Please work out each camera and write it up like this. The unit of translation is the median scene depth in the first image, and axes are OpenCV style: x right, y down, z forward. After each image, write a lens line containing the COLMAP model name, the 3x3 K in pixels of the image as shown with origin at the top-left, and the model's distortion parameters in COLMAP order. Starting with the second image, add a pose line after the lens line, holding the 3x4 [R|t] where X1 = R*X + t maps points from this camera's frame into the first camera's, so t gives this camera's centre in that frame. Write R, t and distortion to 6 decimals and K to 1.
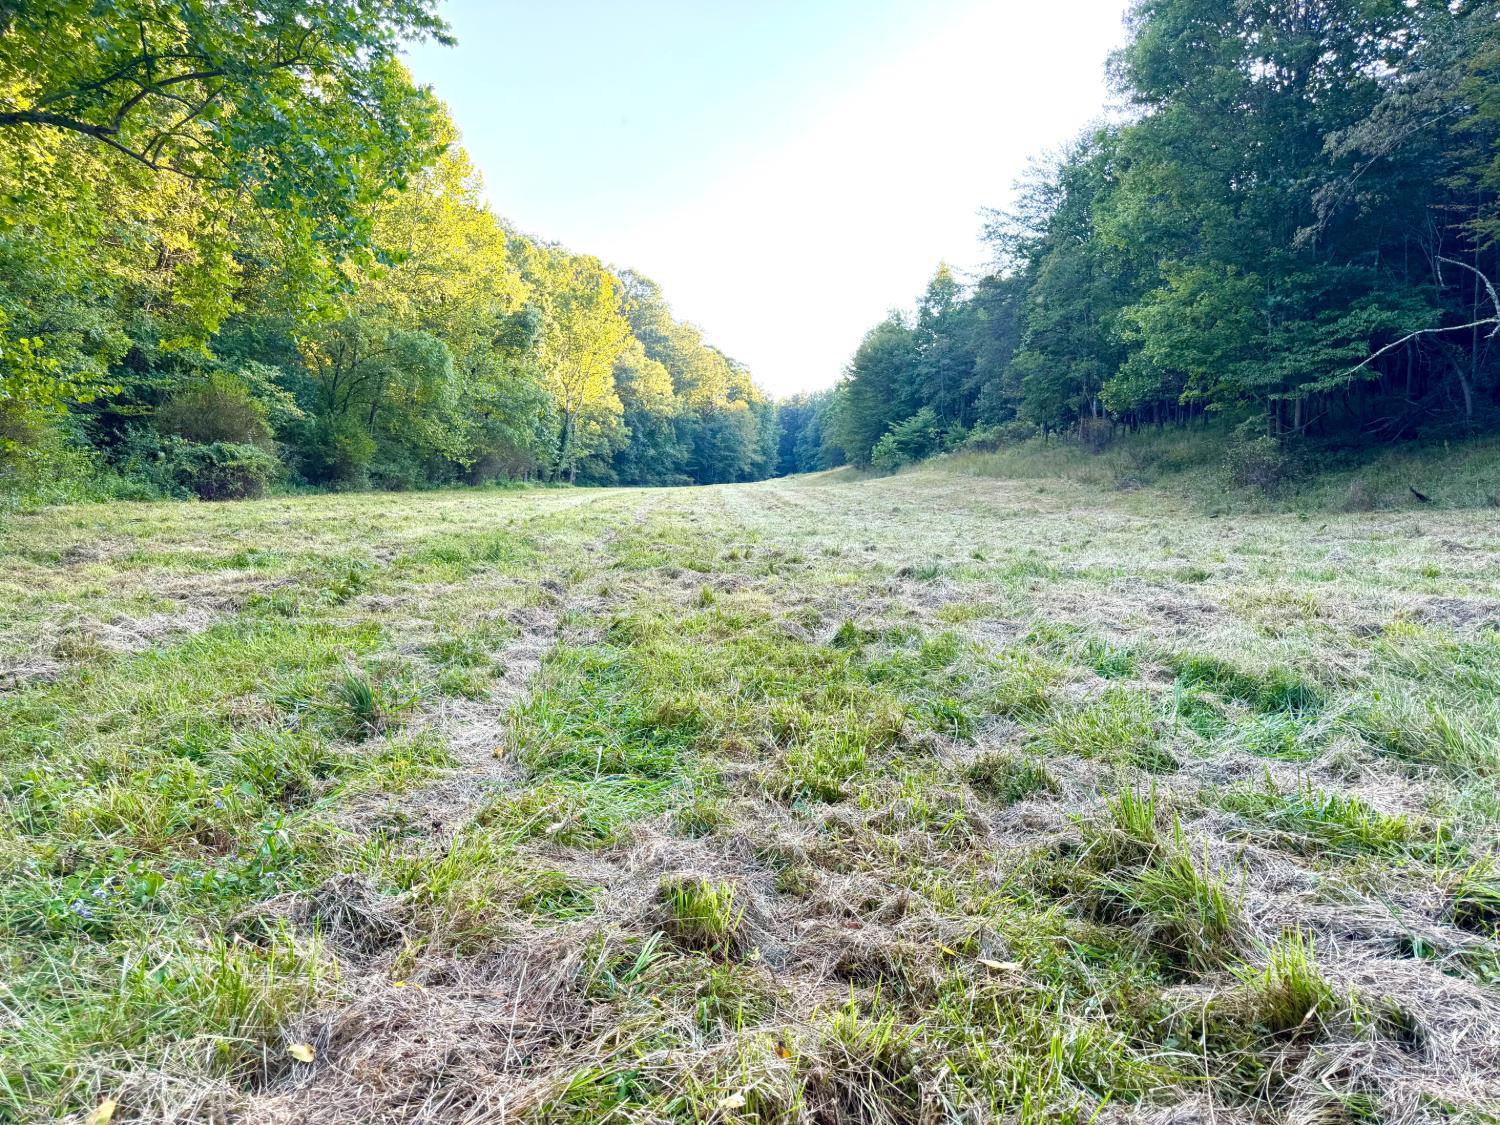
lens RADIAL K [[1008.2, 0, 754.4], [0, 1008.2, 564.5], [0, 0, 1]] dist [0.060362, -0.059041]
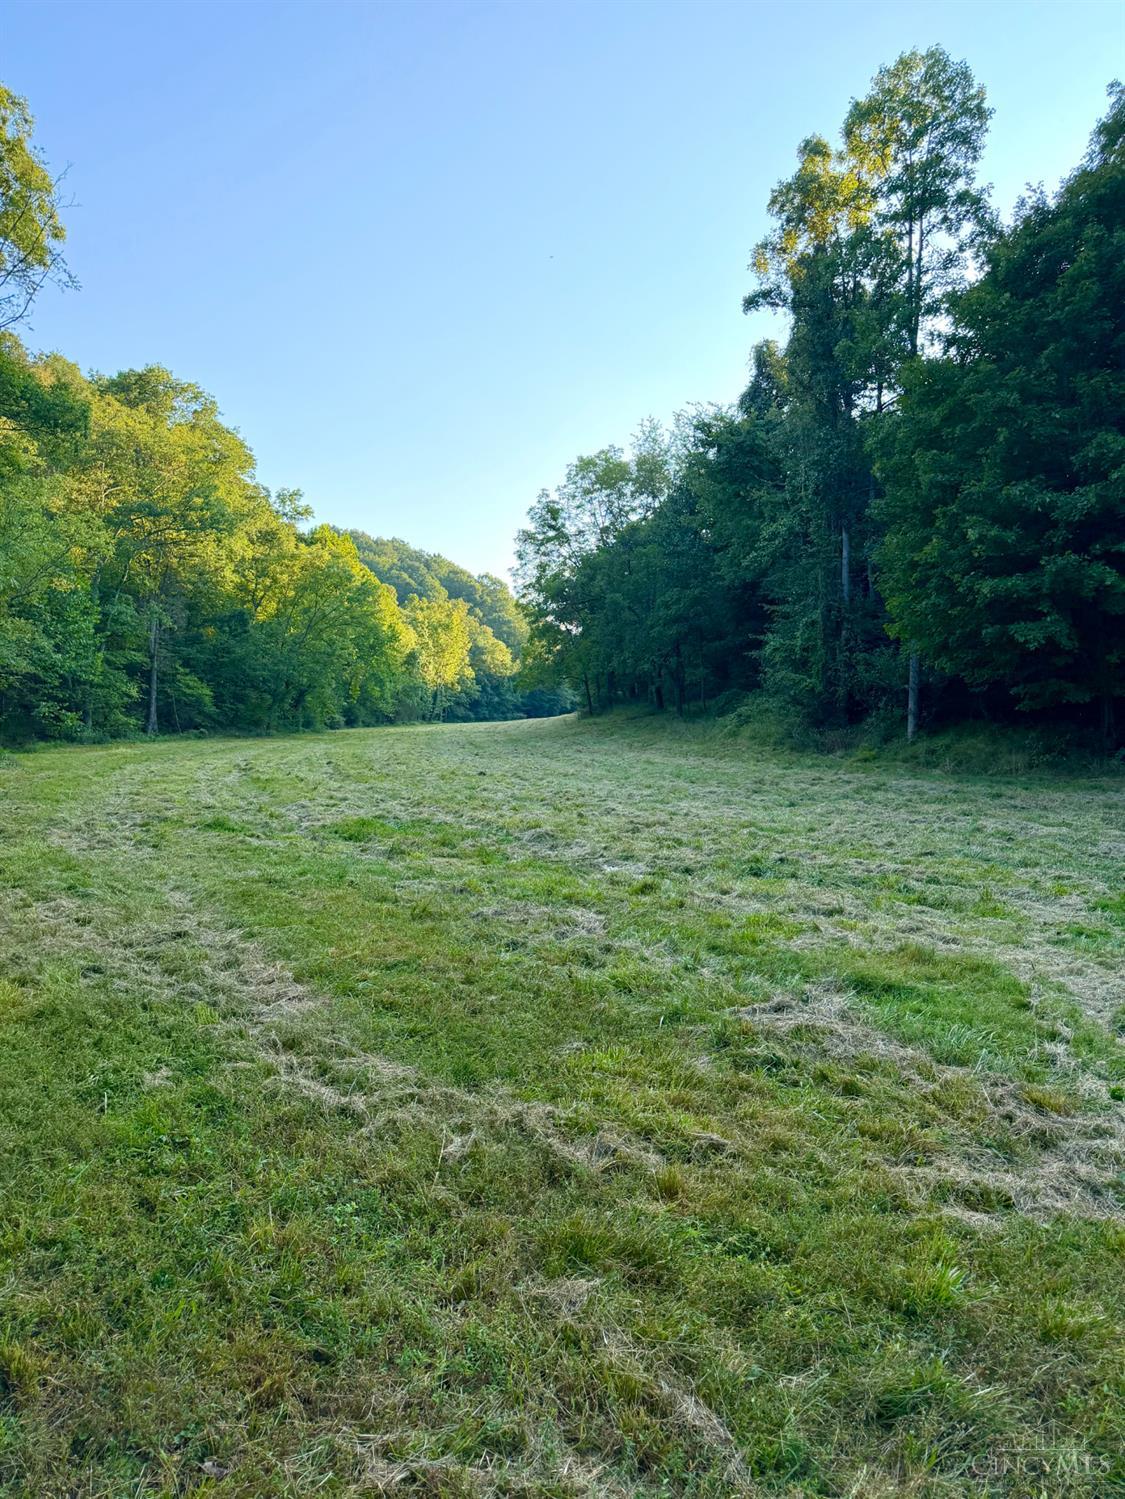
lens RADIAL K [[1007.6, 0, 562.5], [0, 1007.6, 749.5], [0, 0, 1]] dist [0.060362, -0.059041]
pose [[0.996141, -0.024669, -0.084226, 0.150651], [0.020876, 0.998740, -0.045625, 0.046489], [0.085245, 0.043691, 0.995402, -0.630906]]
